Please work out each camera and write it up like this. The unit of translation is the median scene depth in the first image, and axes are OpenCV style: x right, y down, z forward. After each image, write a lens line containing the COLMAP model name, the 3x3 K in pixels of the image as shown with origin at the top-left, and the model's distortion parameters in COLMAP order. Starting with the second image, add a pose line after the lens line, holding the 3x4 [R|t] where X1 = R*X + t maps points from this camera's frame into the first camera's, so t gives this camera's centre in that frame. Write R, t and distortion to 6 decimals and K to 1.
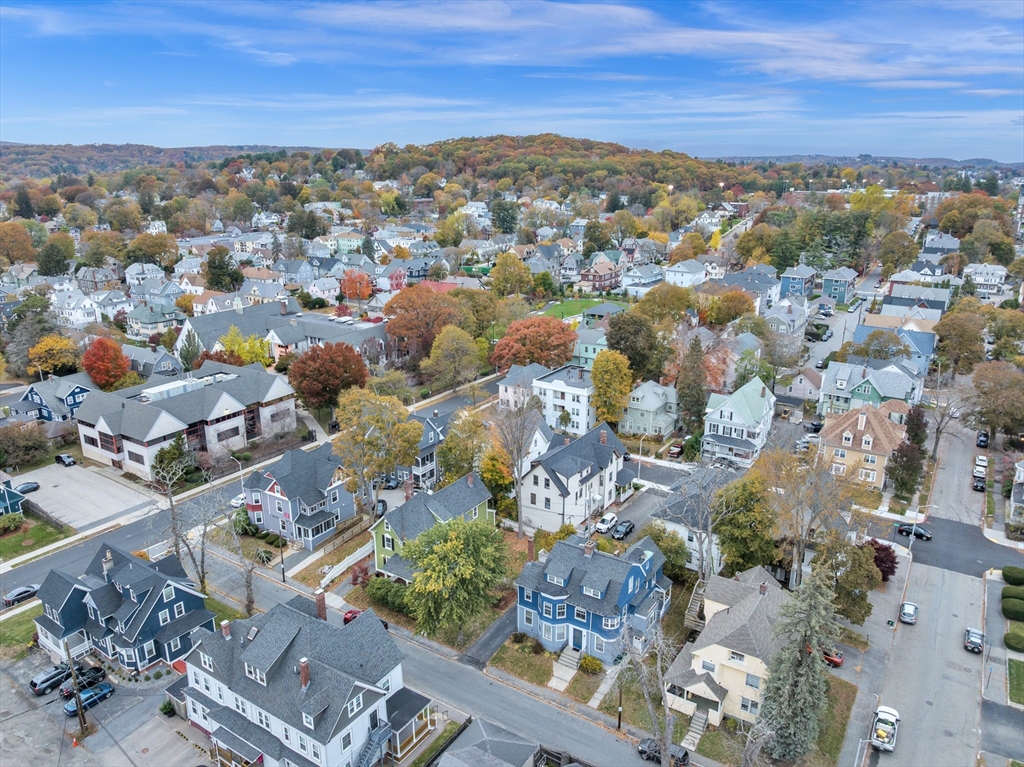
lens RADIAL K [[730.0, 0, 512.0], [0, 730.0, 383.5], [0, 0, 1]] dist [-0.039584, 0.002239]
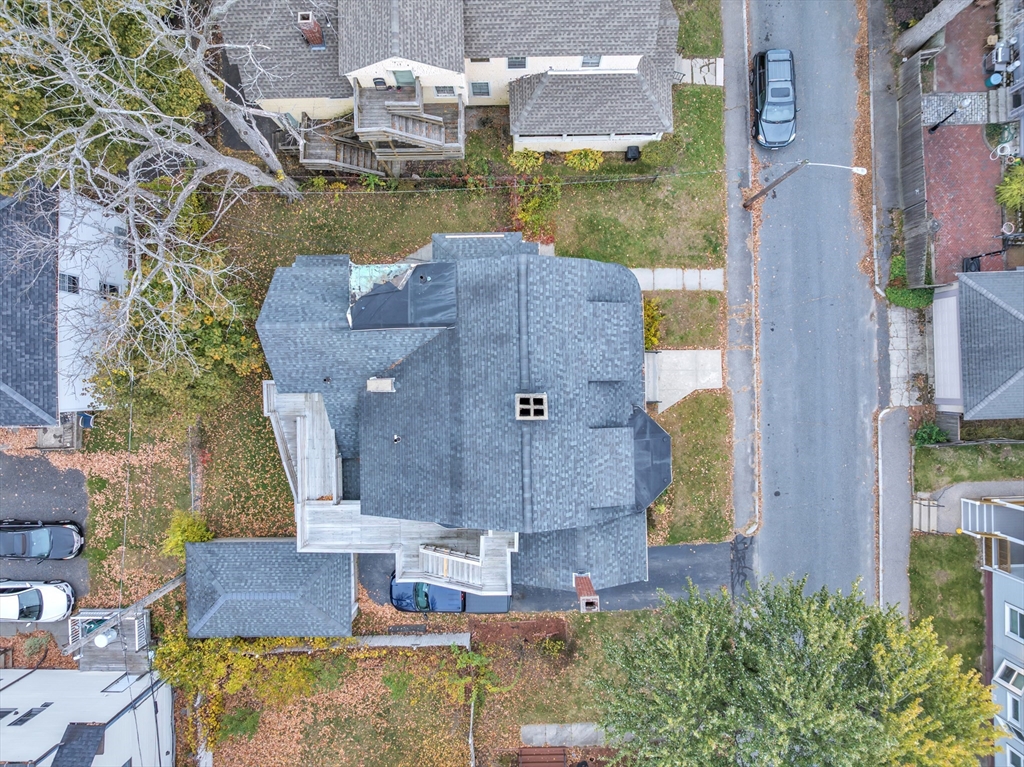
lens RADIAL K [[730.0, 0, 512.0], [0, 730.0, 383.5], [0, 0, 1]] dist [-0.039584, 0.002239]
pose [[-0.559643, -0.828685, 0.008992, 0.070983], [0.257258, -0.163401, 0.952428, -0.035575], [-0.787794, 0.535333, 0.304631, 0.559516]]
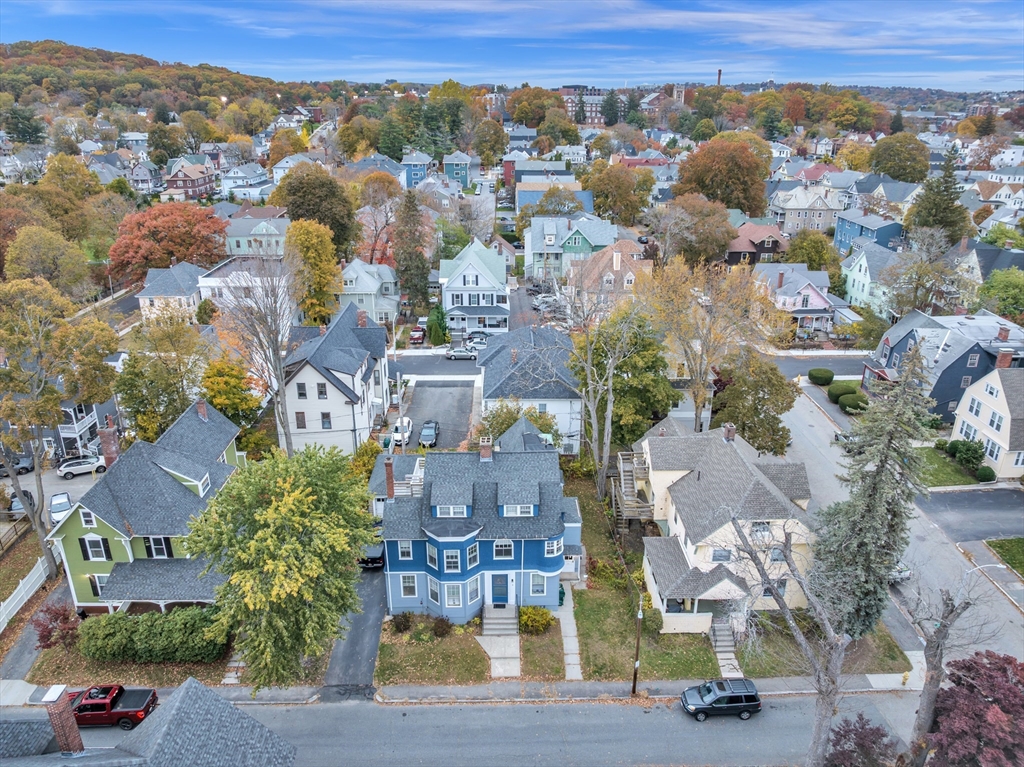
lens RADIAL K [[730.0, 0, 512.0], [0, 730.0, 383.5], [0, 0, 1]] dist [-0.039584, 0.002239]
pose [[0.826509, -0.206297, 0.523760, -0.119311], [0.160901, 0.978187, 0.131380, 0.056976], [-0.539439, -0.024313, 0.841674, 0.281327]]
